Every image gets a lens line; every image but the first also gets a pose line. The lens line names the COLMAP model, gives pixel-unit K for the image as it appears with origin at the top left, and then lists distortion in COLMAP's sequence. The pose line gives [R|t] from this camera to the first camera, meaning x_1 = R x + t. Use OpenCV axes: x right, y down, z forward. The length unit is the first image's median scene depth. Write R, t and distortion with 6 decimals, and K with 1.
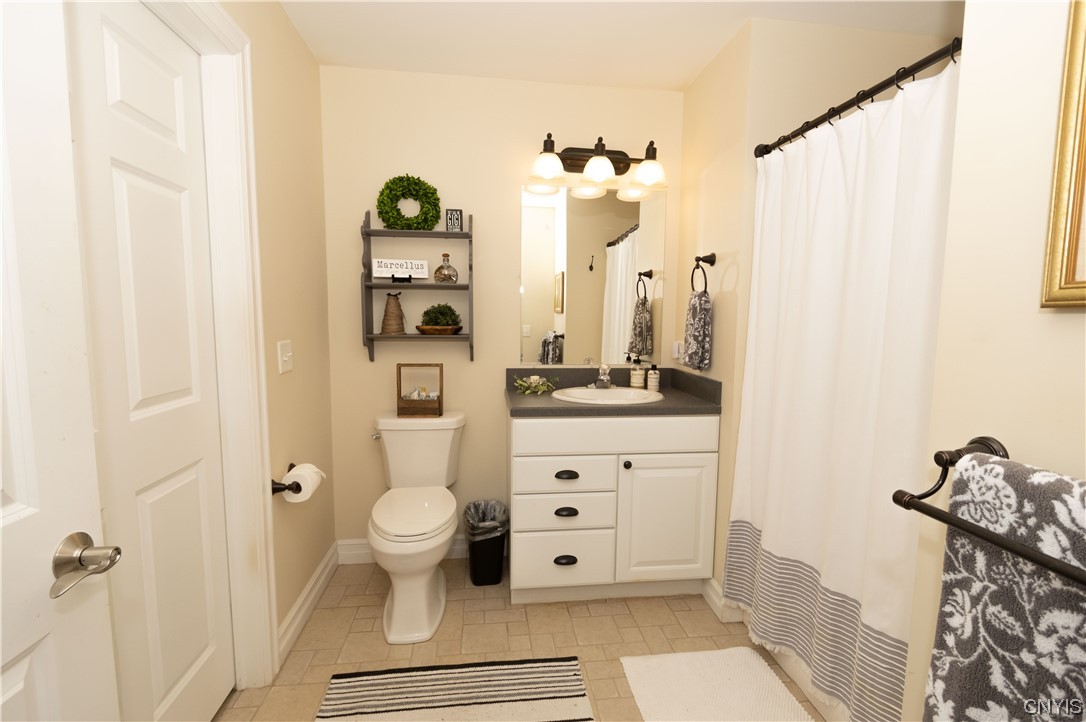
lens RADIAL K [[479.3, 0, 537.4], [0, 479.3, 361.9], [0, 0, 1]] dist [0.004585, -0.006865]
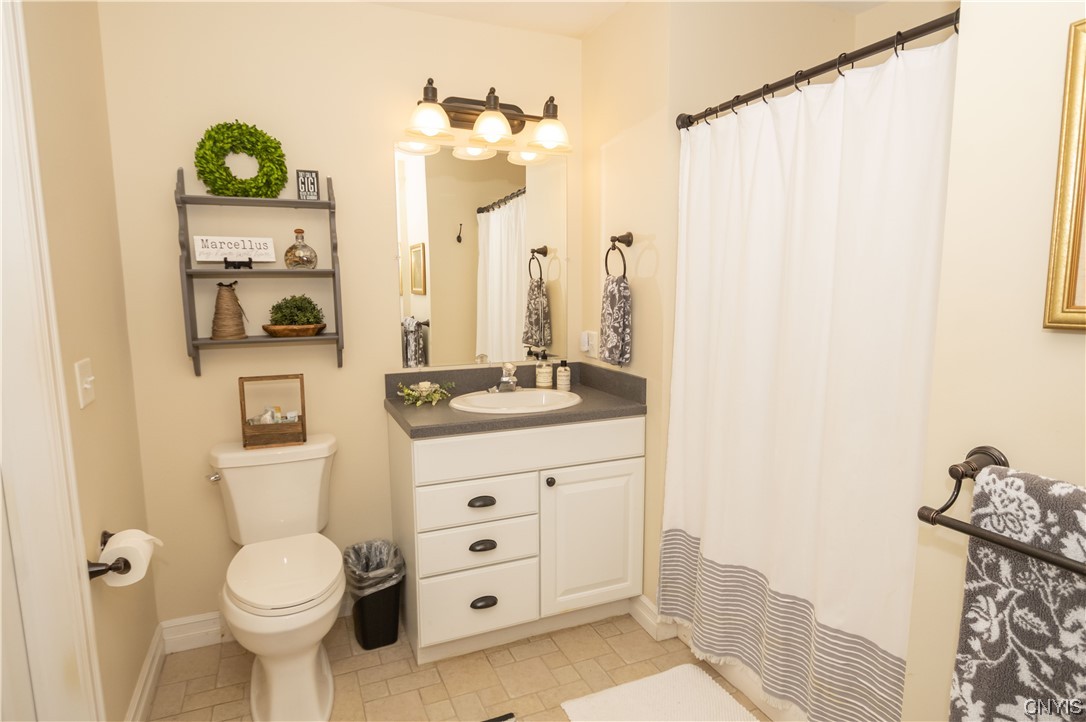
lens RADIAL K [[582.1, 0, 521.7], [0, 582.1, 363.2], [0, 0, 1]] dist [-0.005689, -0.007555]
pose [[0.963021, -0.054718, 0.263810, -0.122192], [0.045500, 0.998125, 0.040931, -0.040938], [-0.265555, -0.027415, 0.963706, 0.017588]]
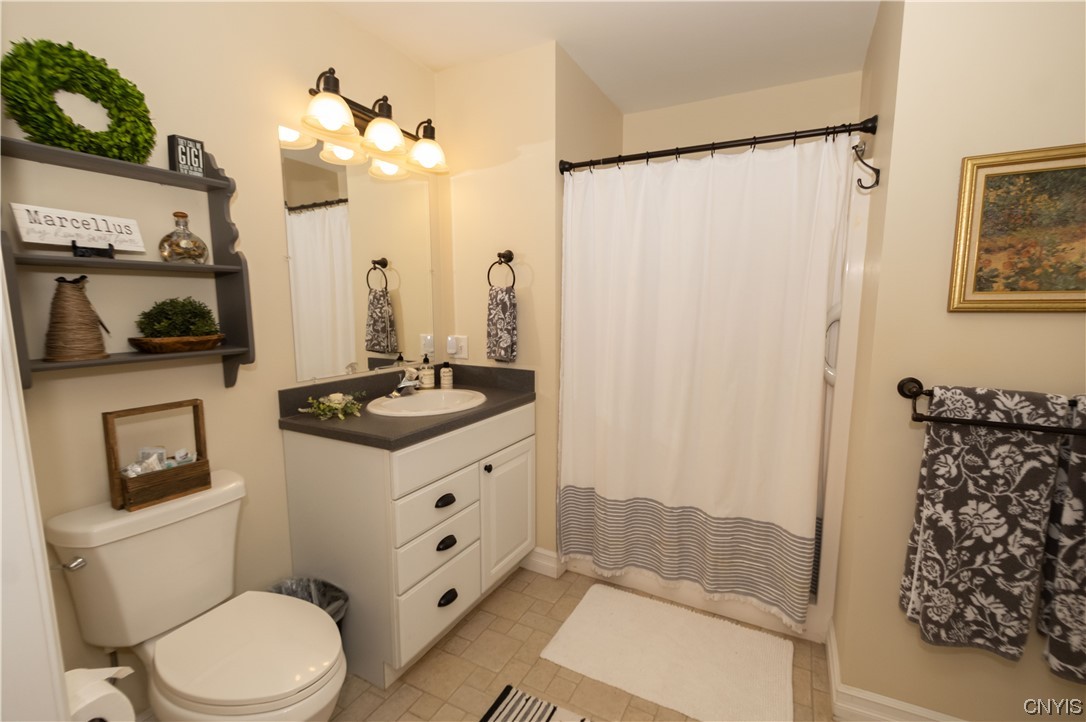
lens RADIAL K [[479.3, 0, 525.3], [0, 479.3, 364.4], [0, 0, 1]] dist [0.004585, -0.006865]
pose [[0.580333, -0.114672, 0.806266, -0.506221], [0.084507, 0.993172, 0.080429, -0.061273], [-0.809983, 0.021459, 0.586060, 0.370530]]
